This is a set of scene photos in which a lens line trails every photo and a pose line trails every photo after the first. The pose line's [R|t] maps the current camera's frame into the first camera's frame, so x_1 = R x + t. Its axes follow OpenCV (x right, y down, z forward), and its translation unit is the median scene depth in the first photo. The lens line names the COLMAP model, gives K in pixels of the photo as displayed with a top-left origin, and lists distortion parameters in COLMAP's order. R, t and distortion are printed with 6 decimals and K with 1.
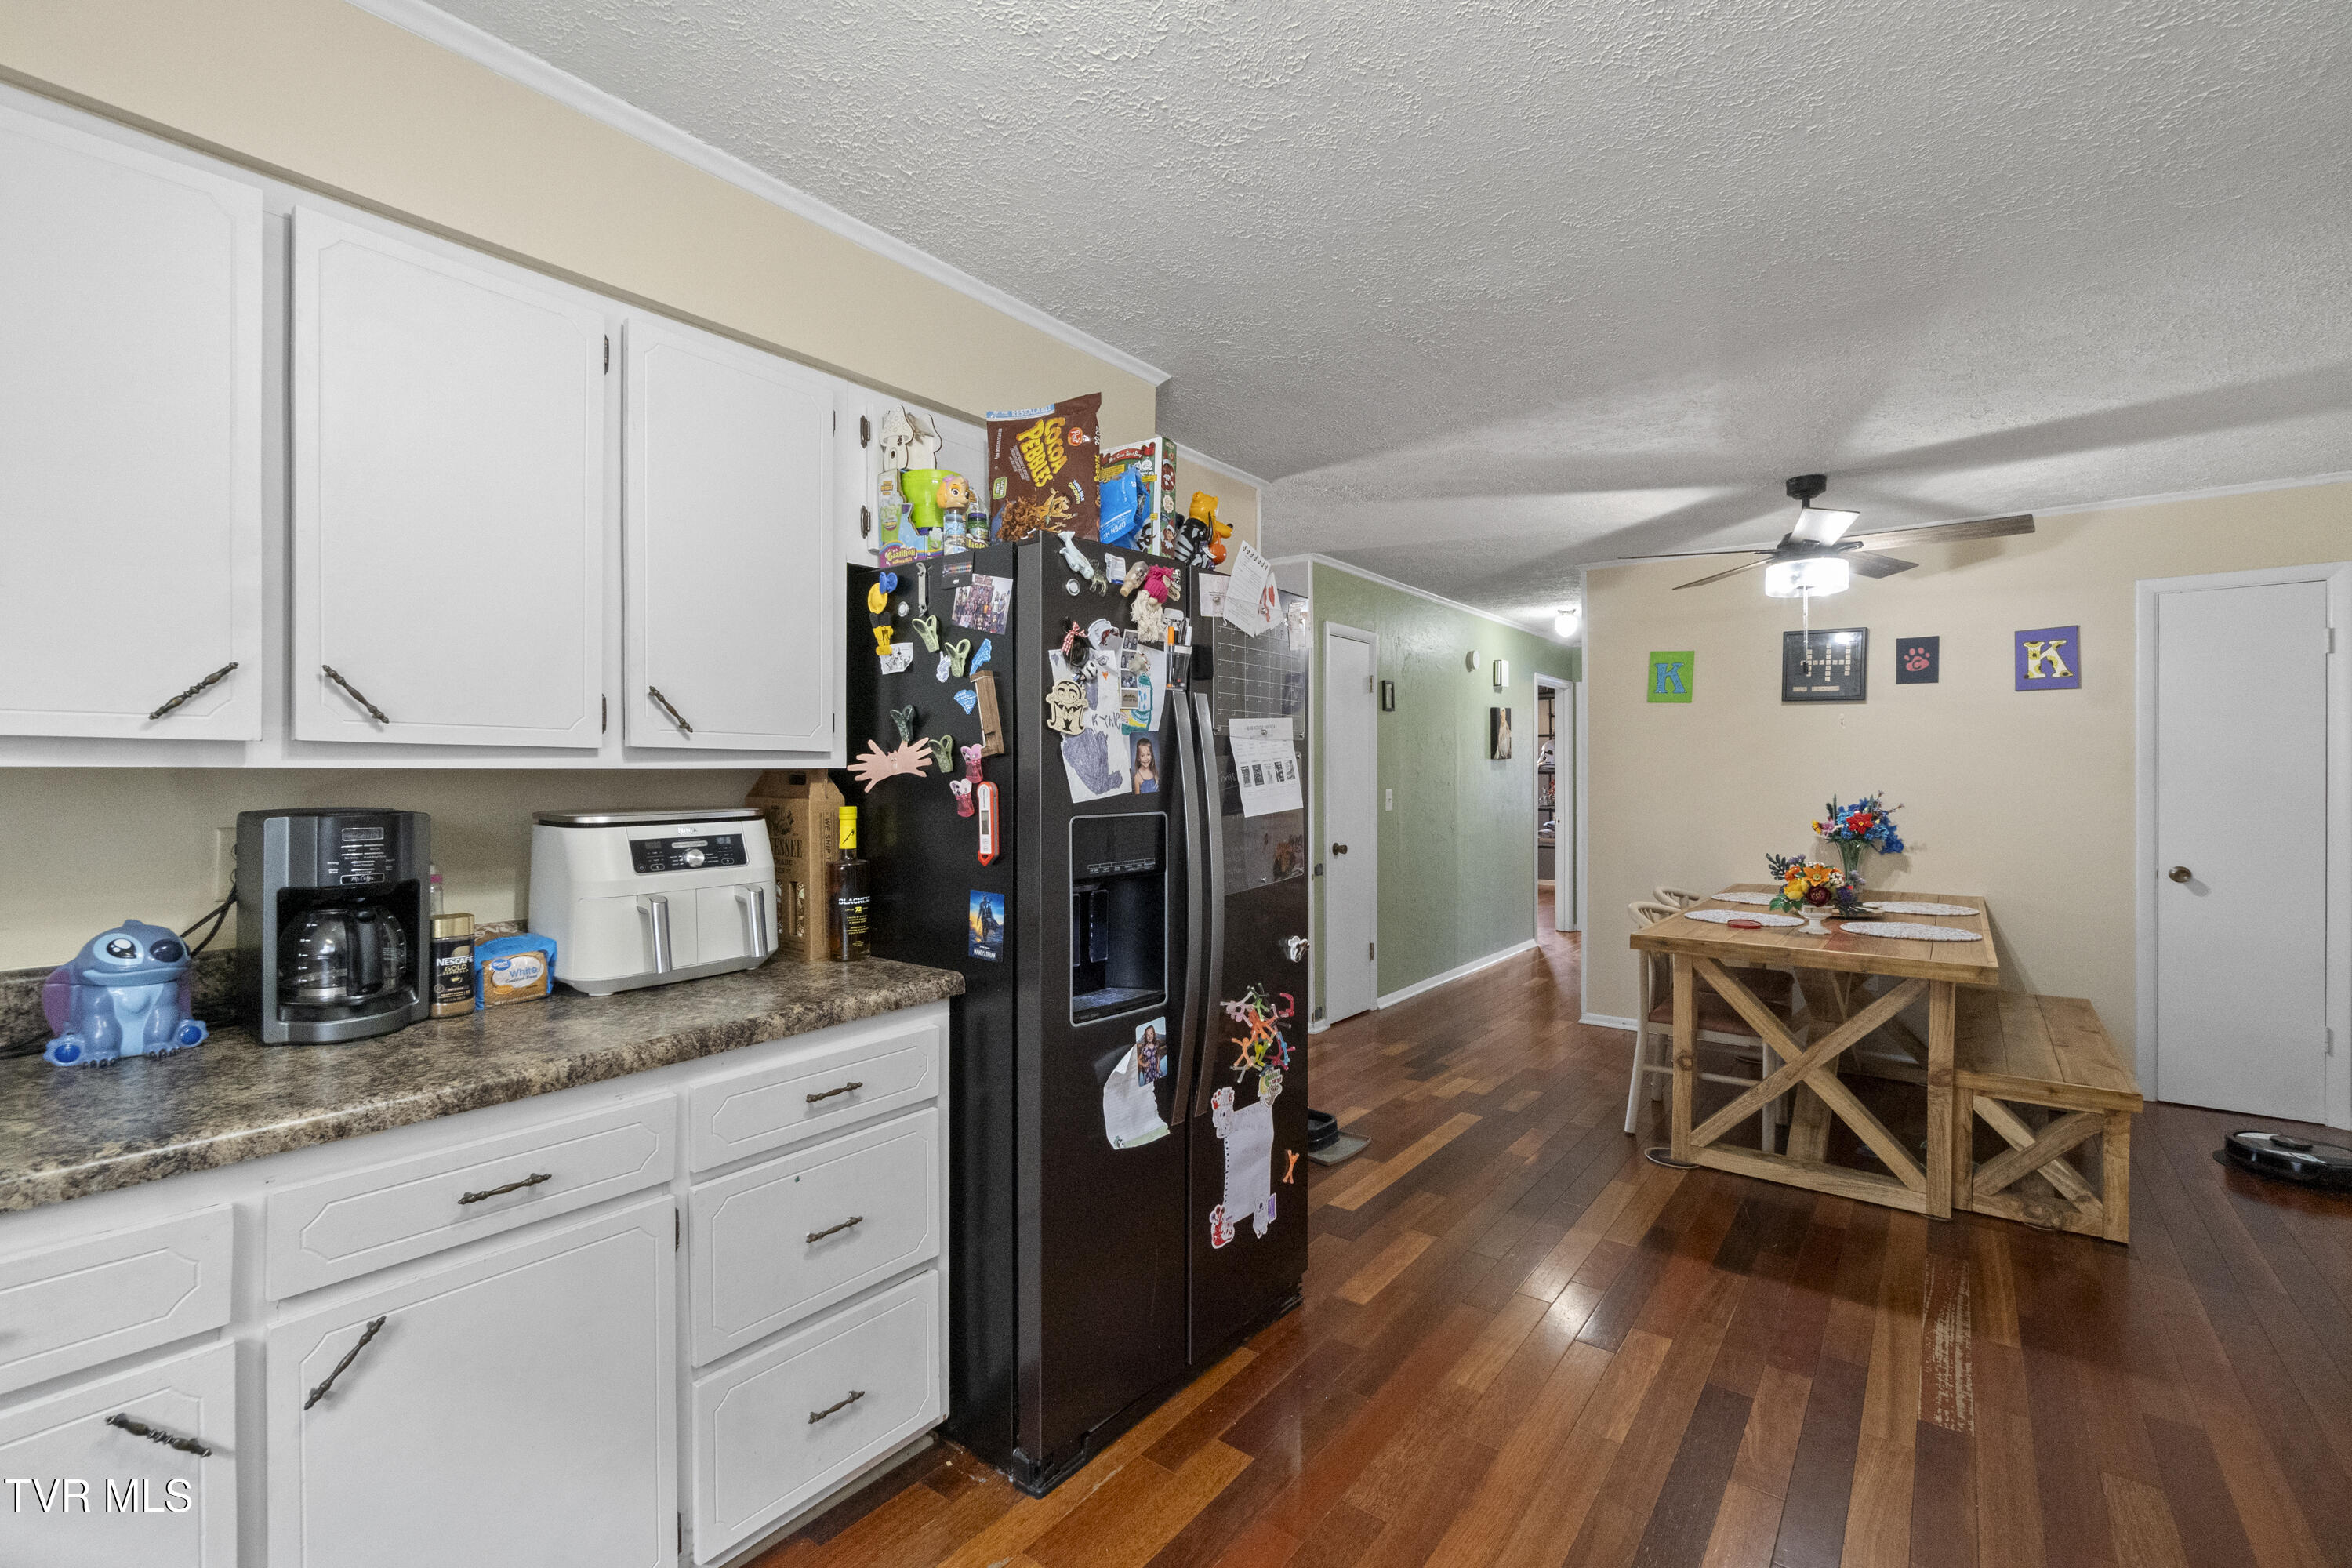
lens RADIAL K [[1017.6, 0, 1177.1], [0, 1017.6, 781.8], [0, 0, 1]] dist [-0.001565, -0.000175]
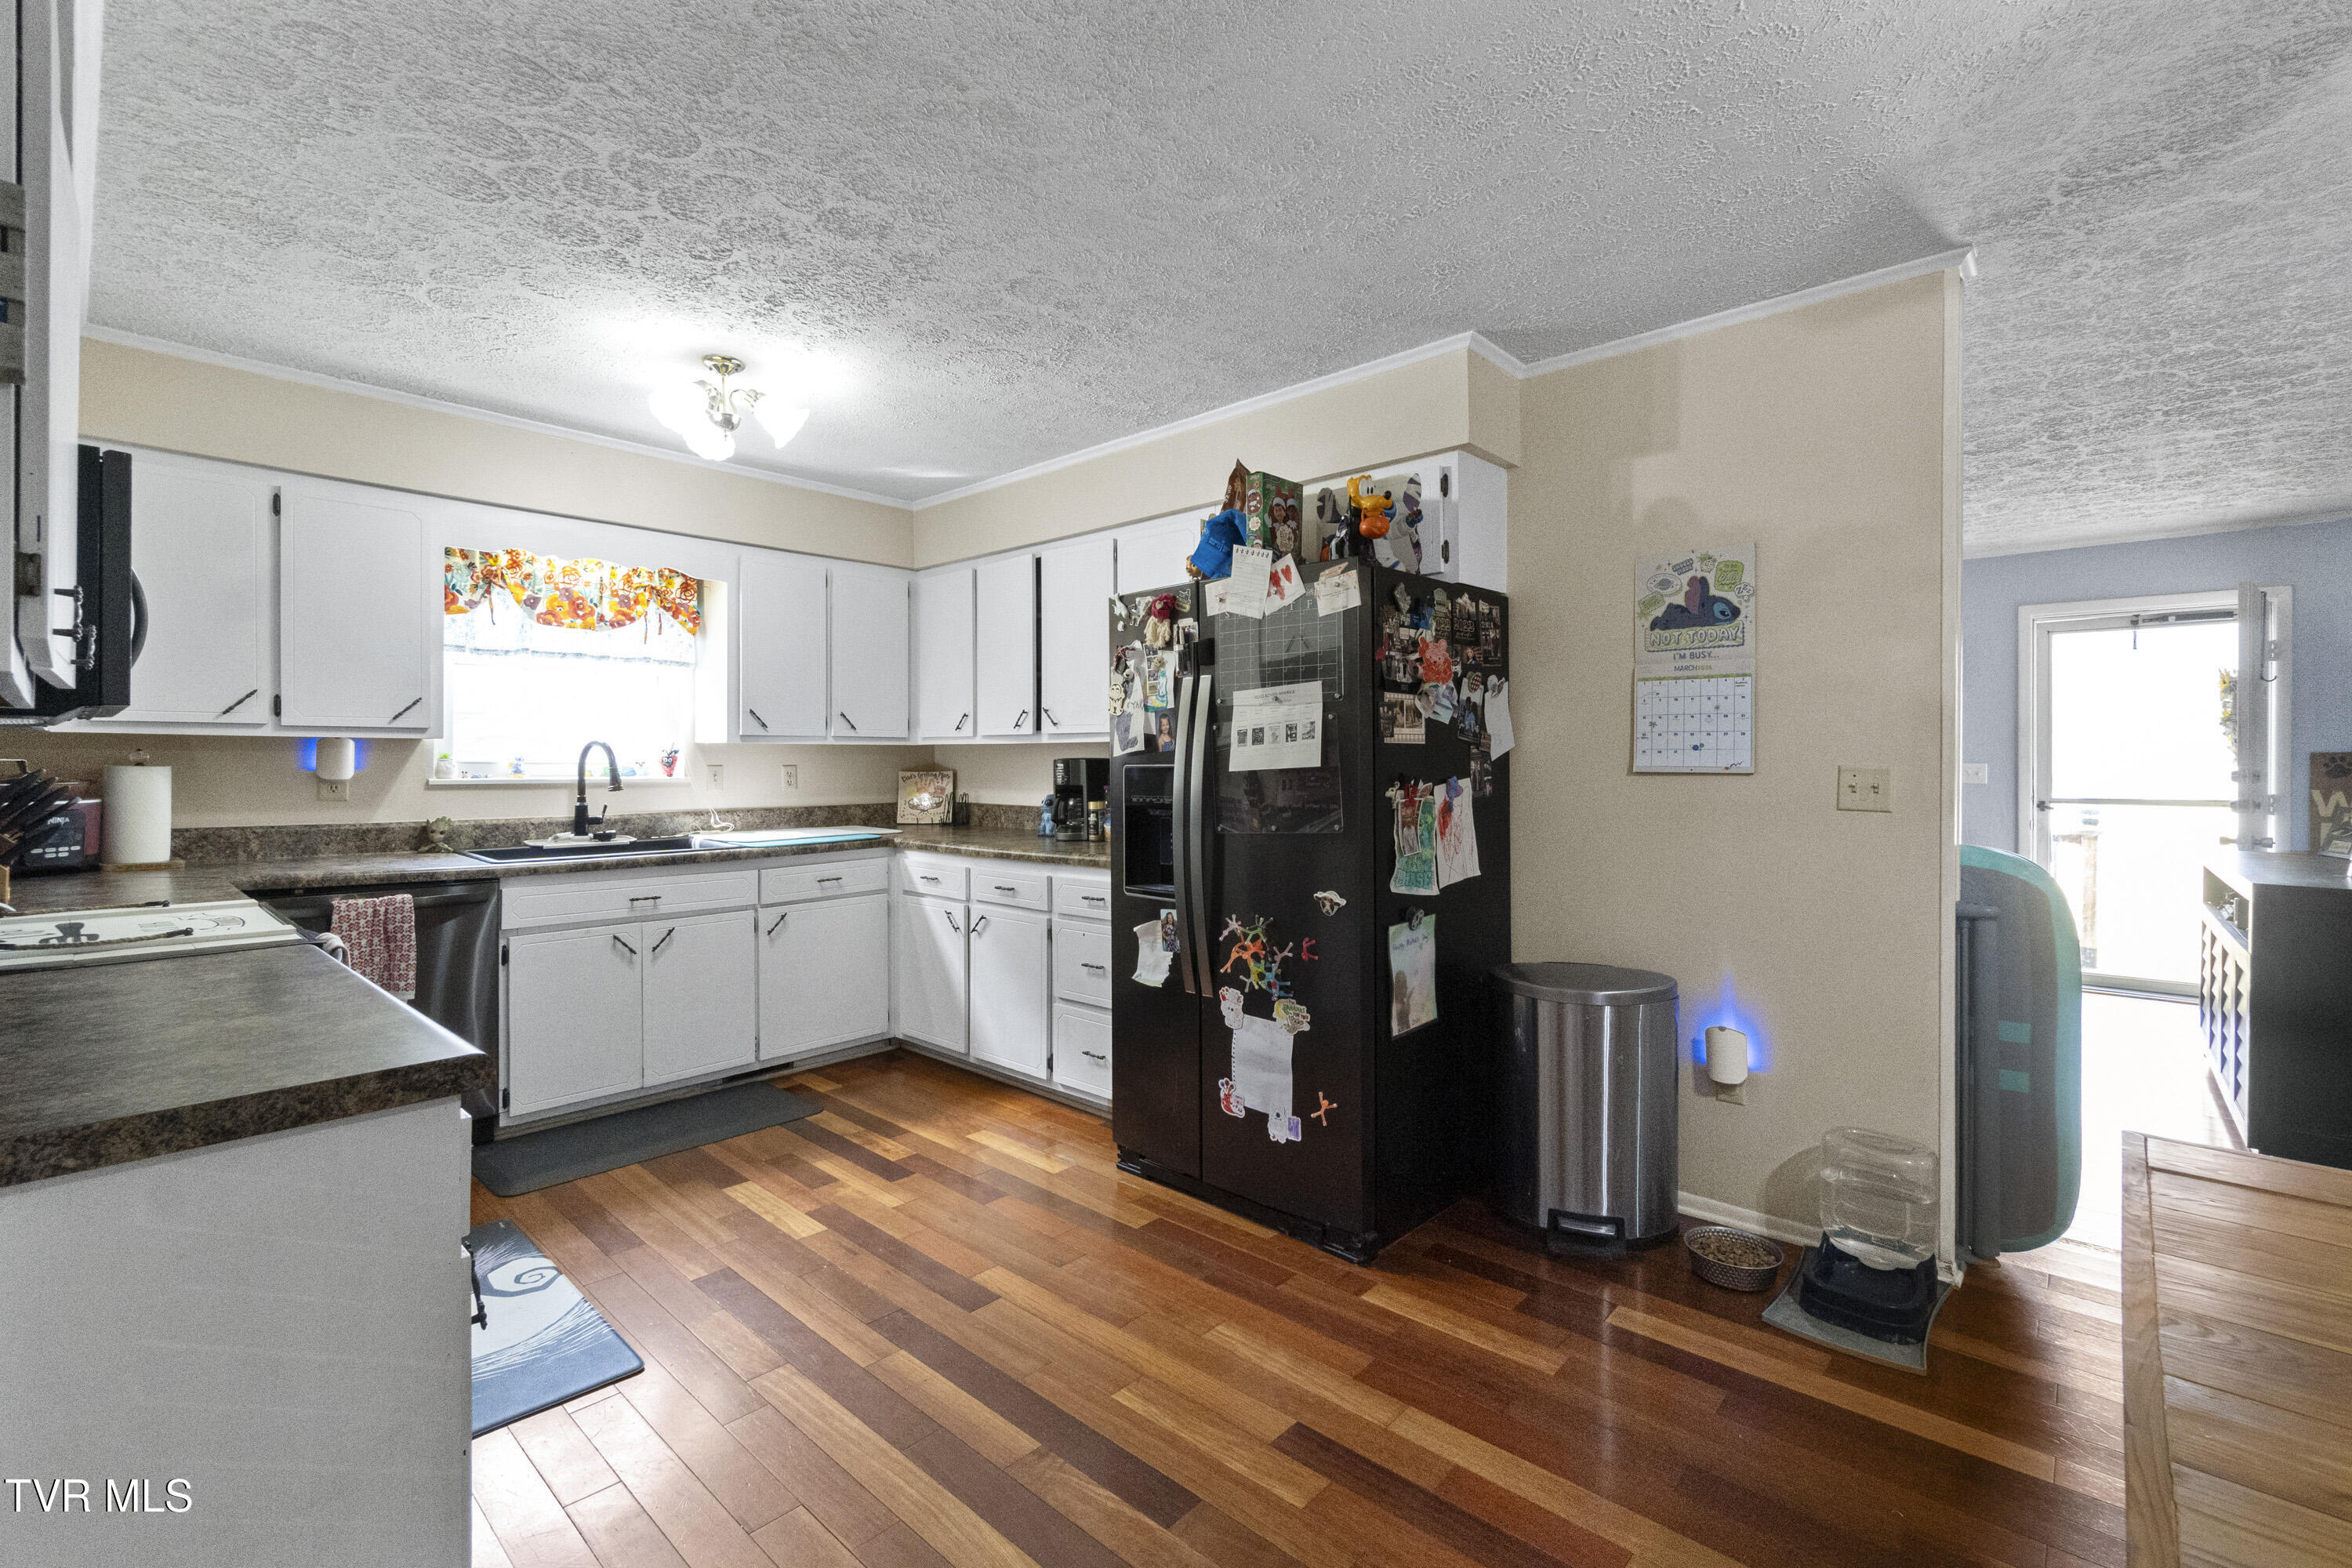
lens RADIAL K [[1023.5, 0, 1178.8], [0, 1023.5, 757.8], [0, 0, 1]] dist [-0.000852, -0.000266]
pose [[-0.083860, -0.002030, -0.996475, 1.289847], [-0.004334, 0.999989, -0.001672, 0.021088], [0.996468, 0.004179, -0.083868, 1.031542]]
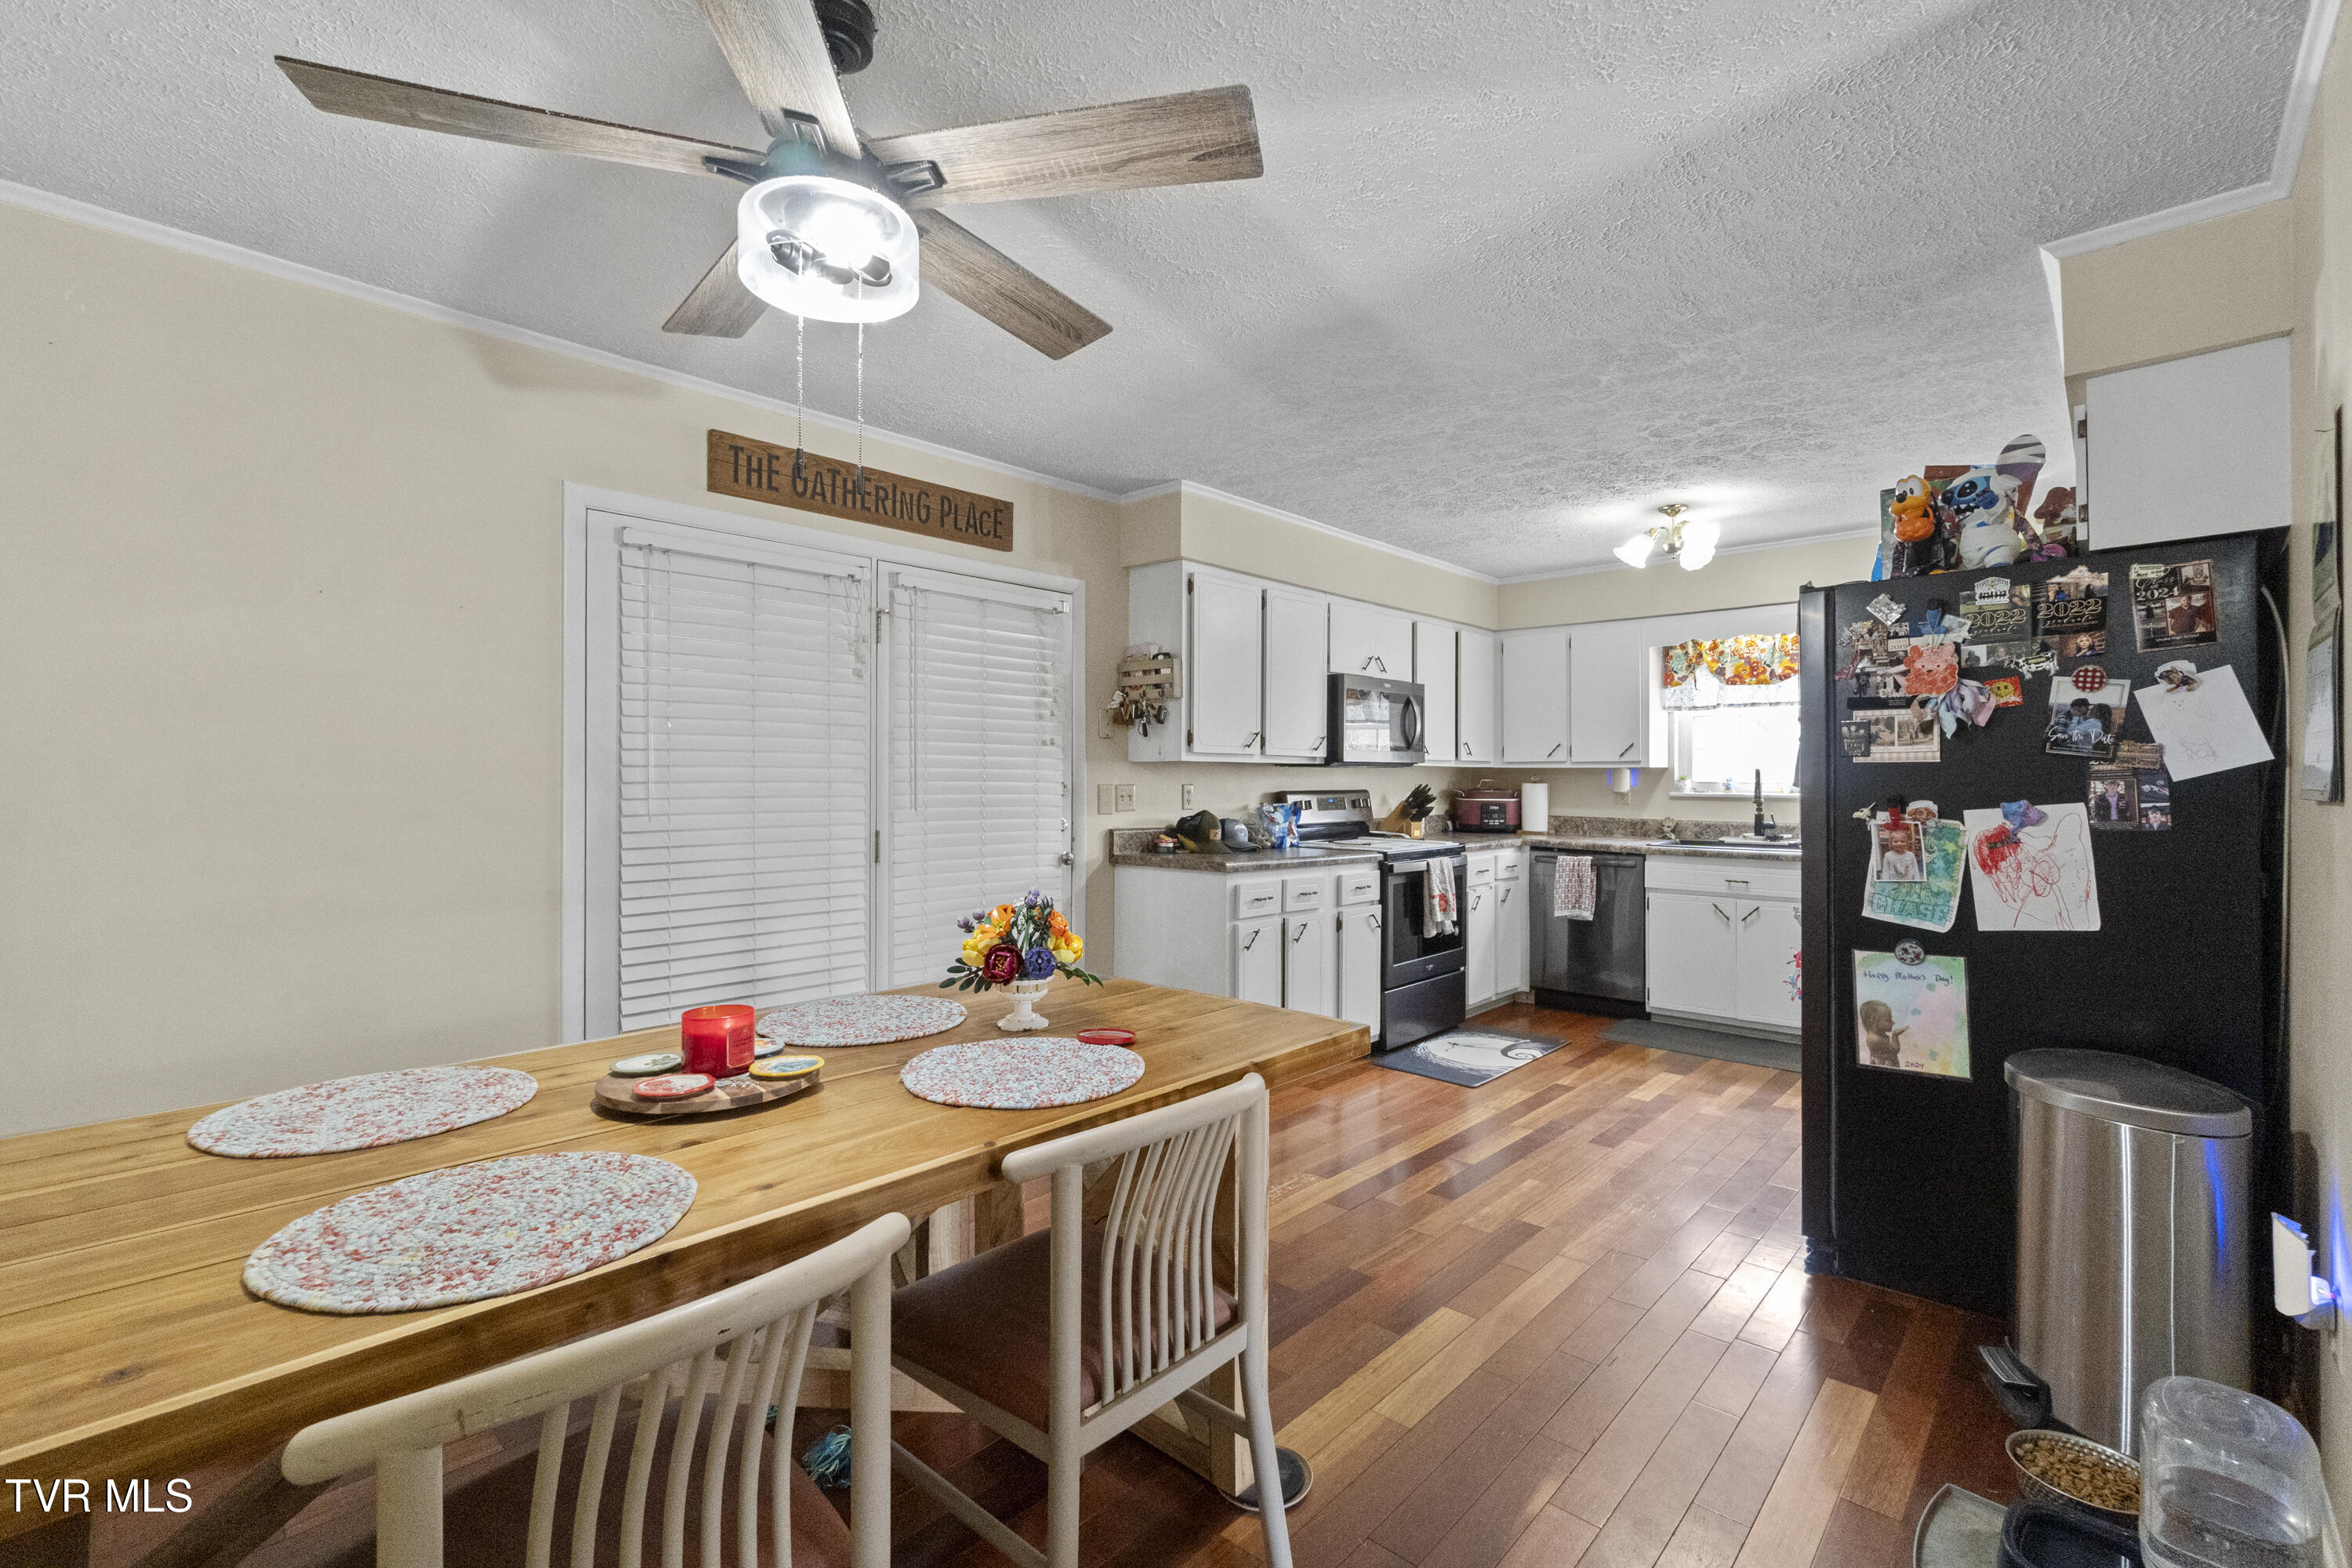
lens RADIAL K [[1023.7, 0, 1171.2], [0, 1023.7, 773.6], [0, 0, 1]] dist [-0.003897, -0.000421]
pose [[-0.995269, -0.000359, 0.097154, 0.757069], [-0.000620, 0.999996, -0.002657, 0.017006], [-0.097153, -0.002705, -0.995266, 2.385283]]
